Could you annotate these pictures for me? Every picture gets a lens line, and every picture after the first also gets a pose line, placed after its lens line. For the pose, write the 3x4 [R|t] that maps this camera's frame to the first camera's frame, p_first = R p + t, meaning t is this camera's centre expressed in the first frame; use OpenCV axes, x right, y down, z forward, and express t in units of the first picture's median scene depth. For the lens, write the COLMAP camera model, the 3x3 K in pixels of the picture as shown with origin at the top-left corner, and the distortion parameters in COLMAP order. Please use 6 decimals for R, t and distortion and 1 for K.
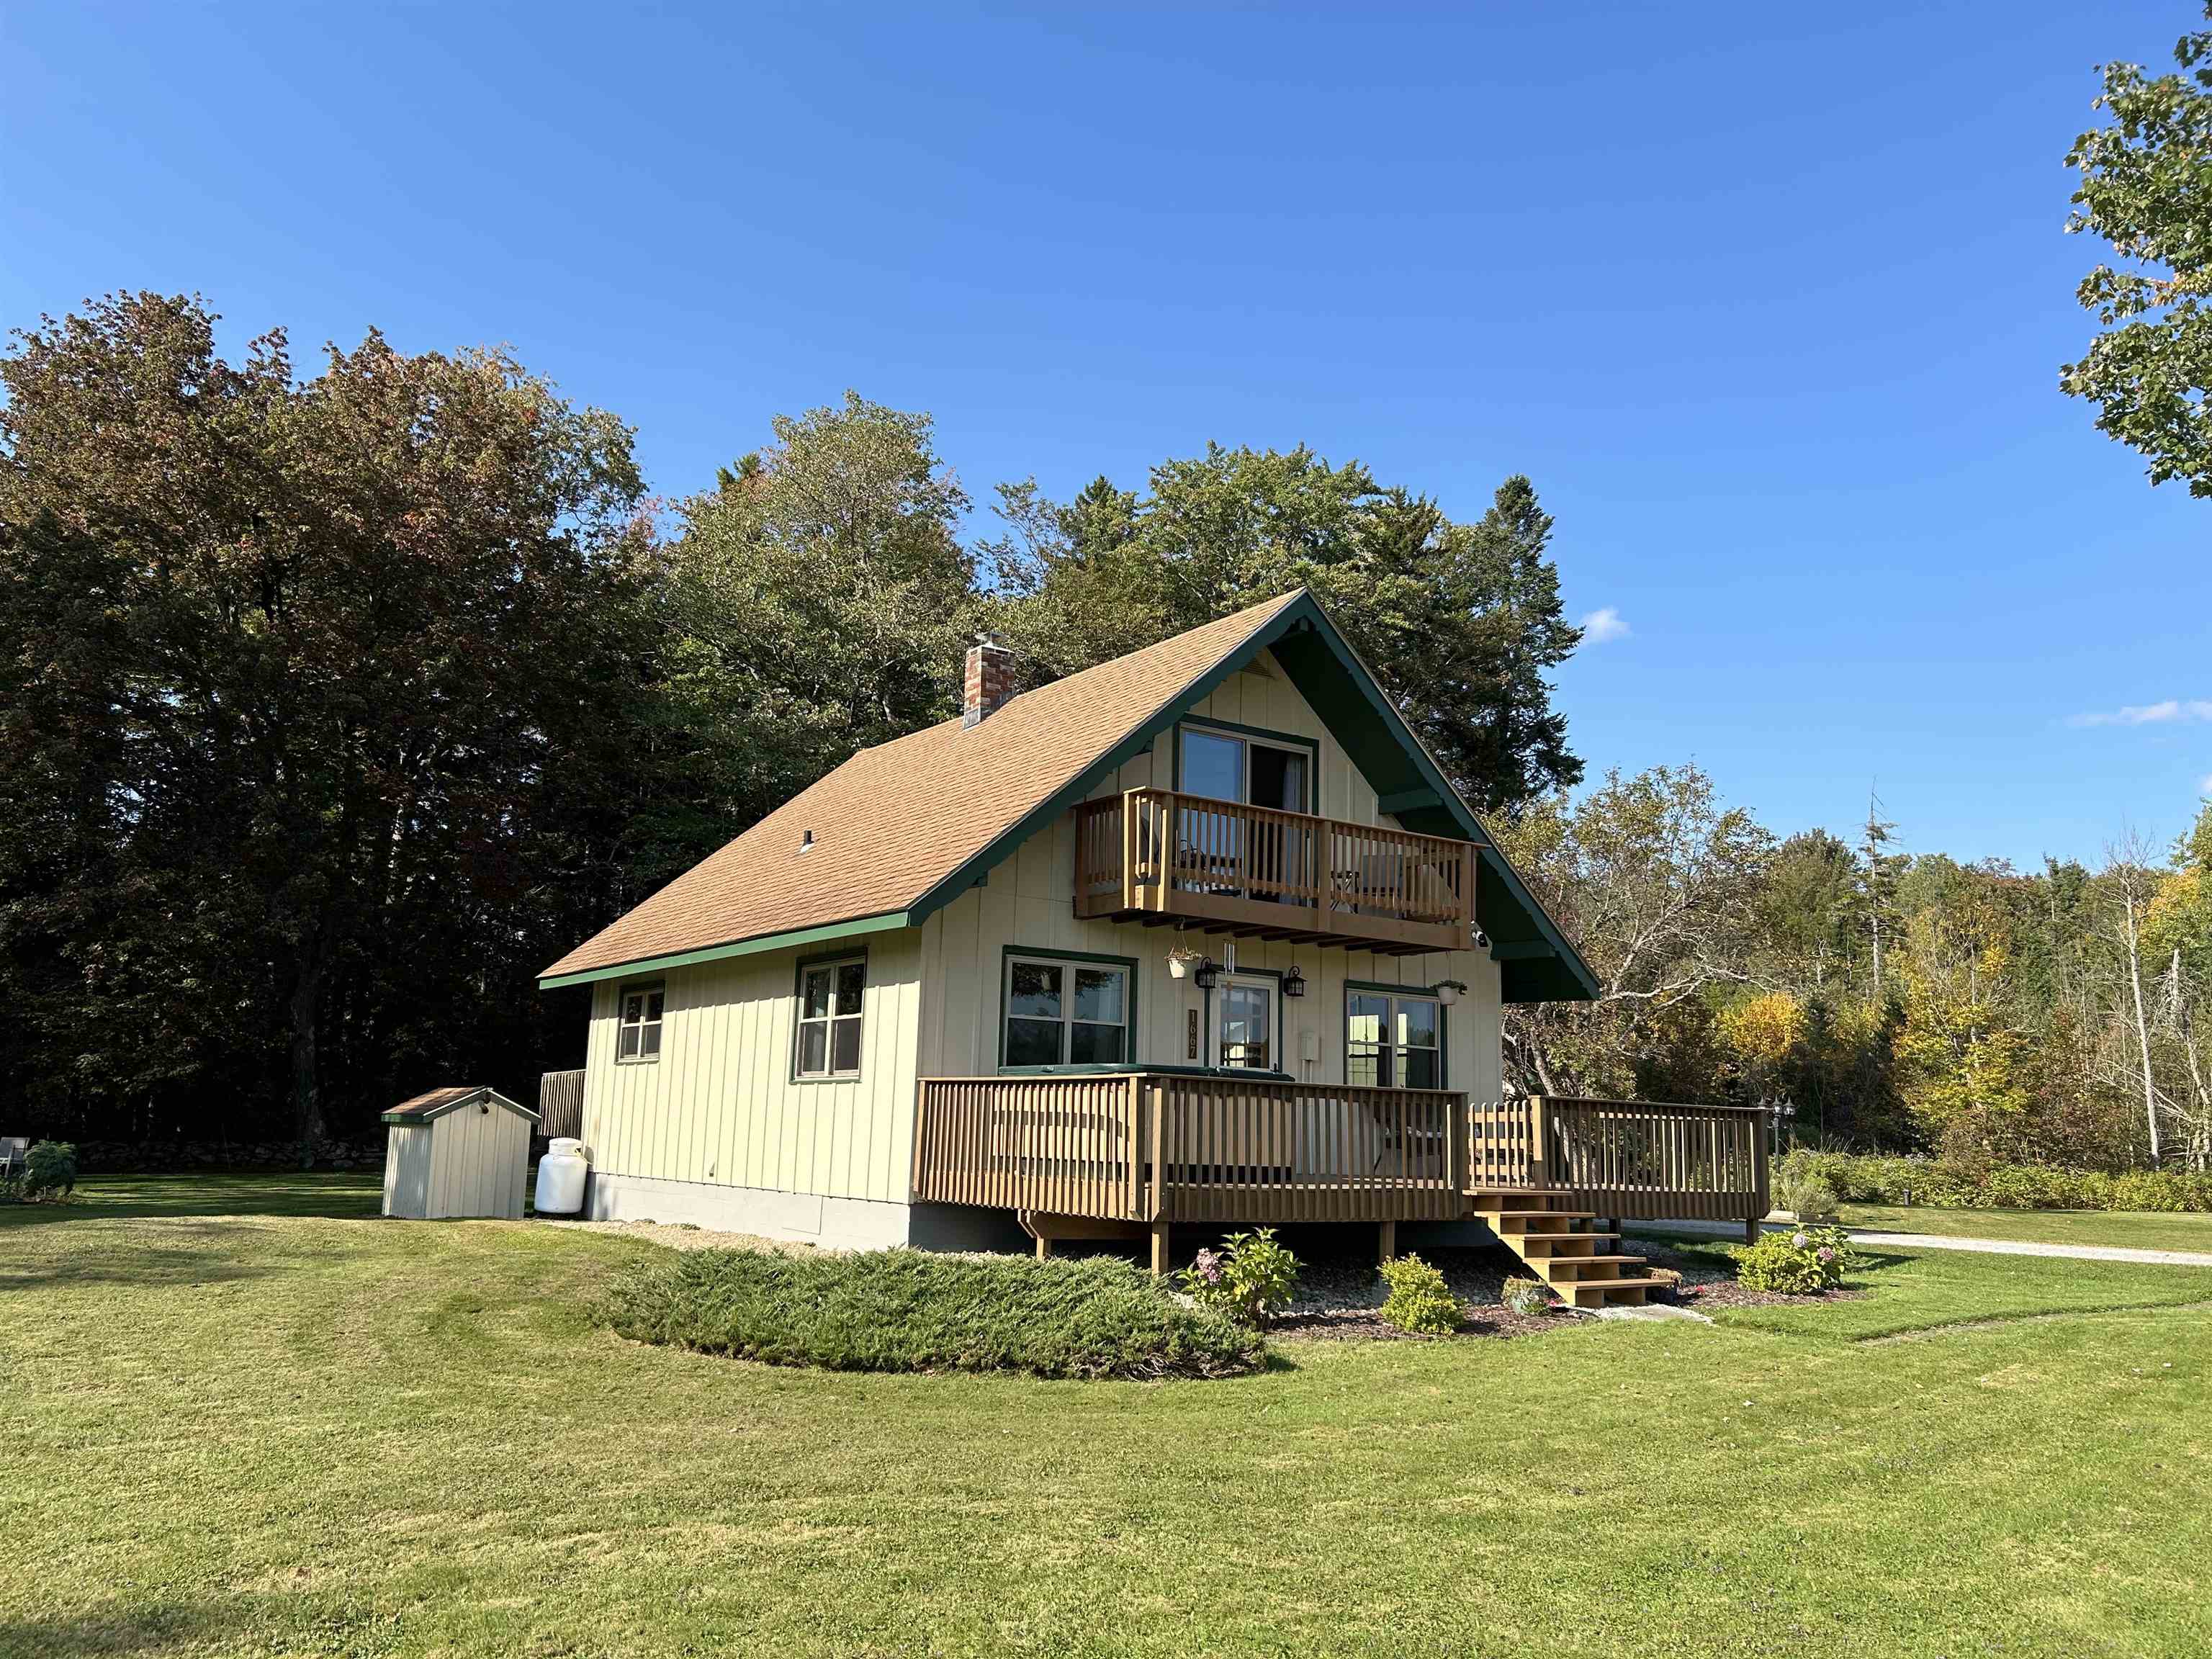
lens RADIAL K [[1685.4, 0, 1088.6], [0, 1685.4, 811.1], [0, 0, 1]] dist [0.042990, -0.039711]
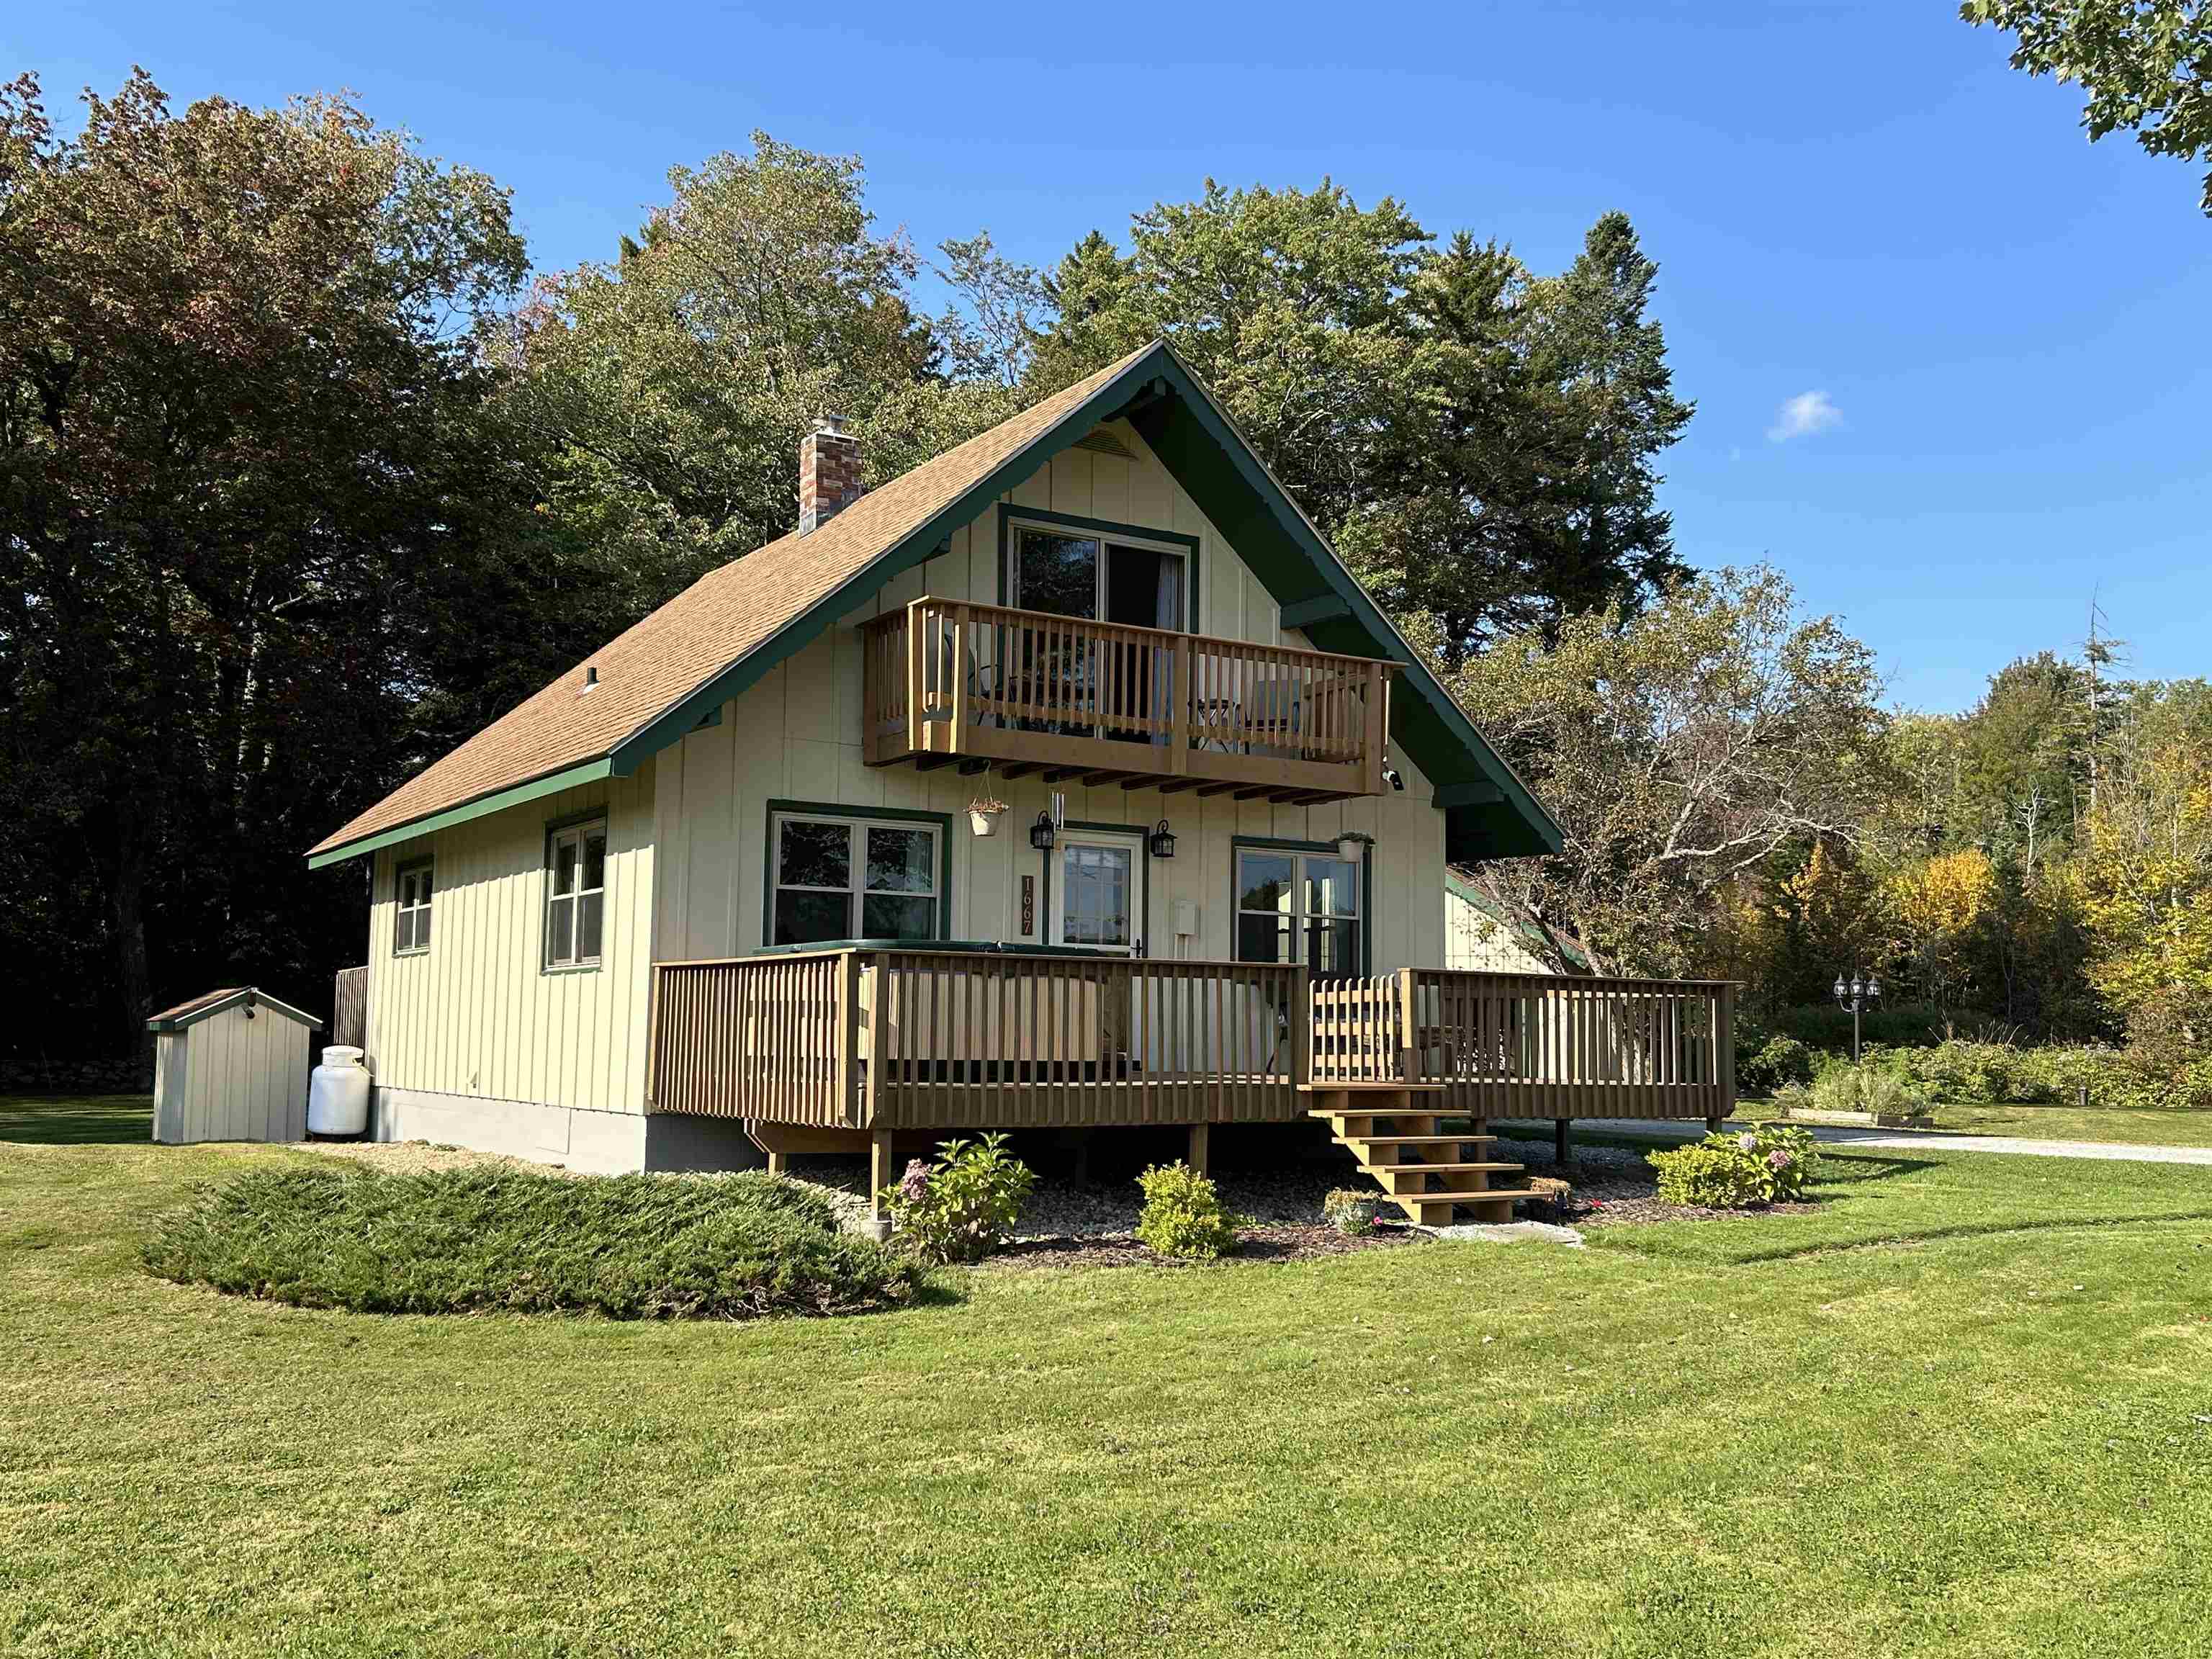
lens RADIAL K [[2022.0, 0, 1101.5], [0, 2022.0, 824.3], [0, 0, 1]] dist [0.027219, 0.000000]
pose [[0.998550, -0.021046, -0.049552, 0.117887], [0.024998, 0.996438, 0.080542, 0.013119], [0.047680, -0.081663, 0.995519, 0.031463]]
